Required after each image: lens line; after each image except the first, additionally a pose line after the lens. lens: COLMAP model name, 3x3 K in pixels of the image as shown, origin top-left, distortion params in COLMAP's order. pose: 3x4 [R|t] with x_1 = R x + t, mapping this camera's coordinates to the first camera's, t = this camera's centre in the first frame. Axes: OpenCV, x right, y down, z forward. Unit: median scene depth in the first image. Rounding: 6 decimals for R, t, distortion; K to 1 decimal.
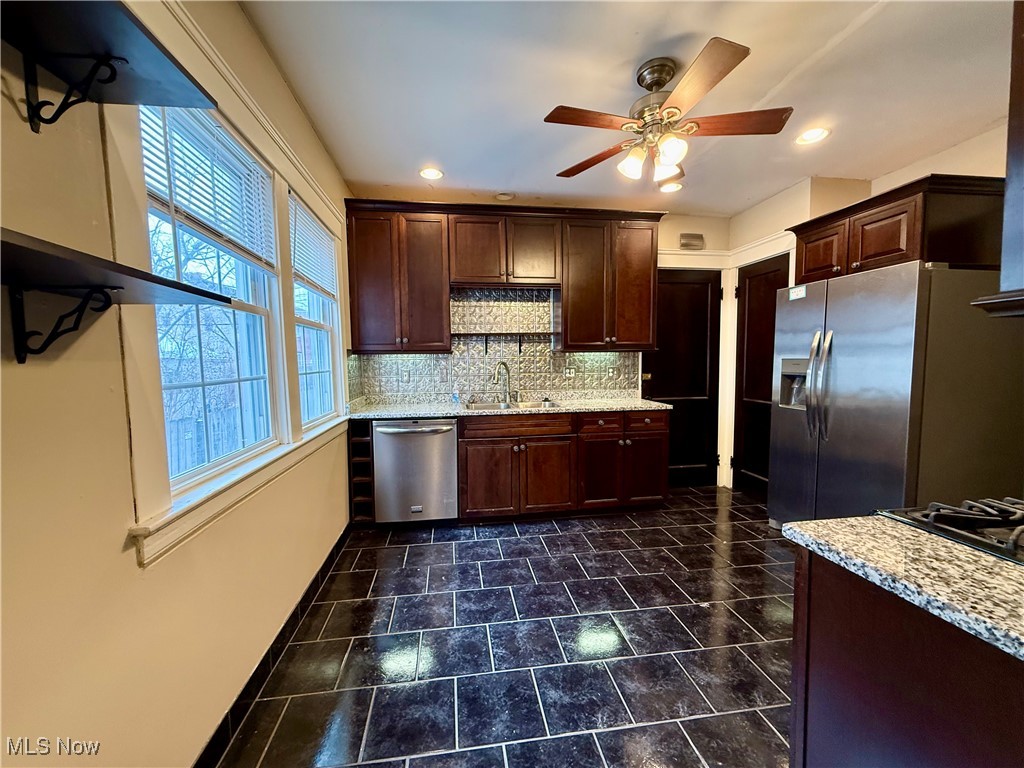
lens RADIAL K [[405.6, 0, 510.7], [0, 405.6, 384.0], [0, 0, 1]] dist [-0.000436, -0.000240]
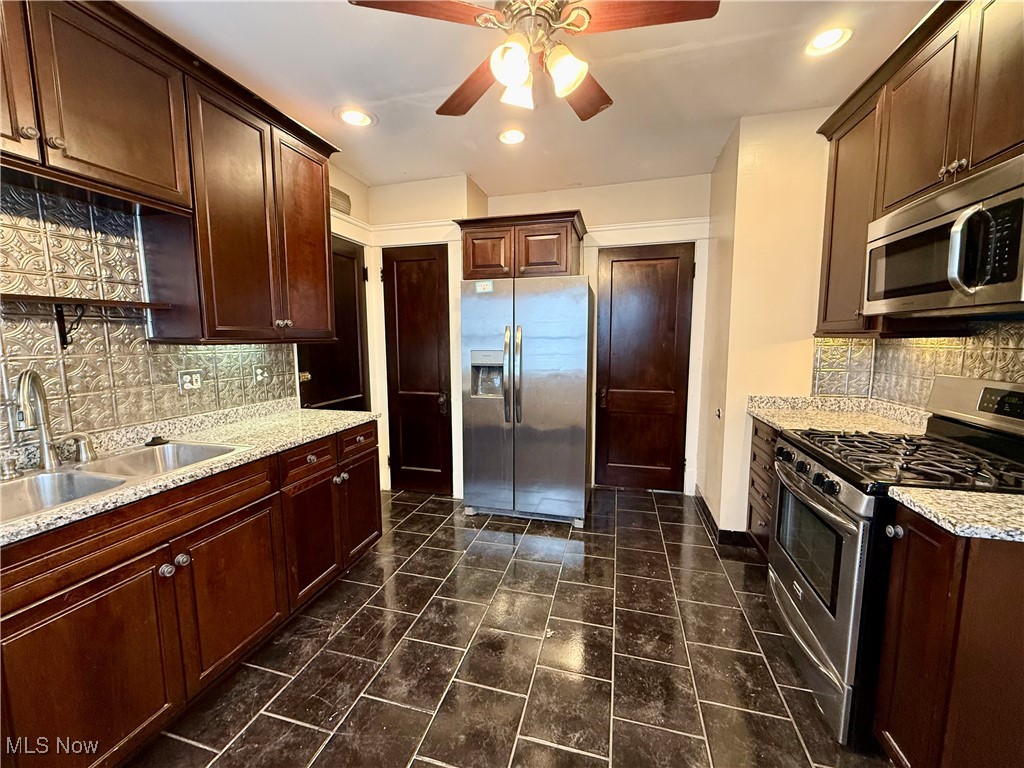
lens RADIAL K [[405.6, 0, 510.7], [0, 405.6, 384.0], [0, 0, 1]] dist [-0.000436, -0.000240]
pose [[0.401033, -0.096775, 0.910938, -0.206176], [0.059045, 0.995067, 0.079718, -0.049712], [-0.914159, 0.021817, 0.404769, 0.464128]]
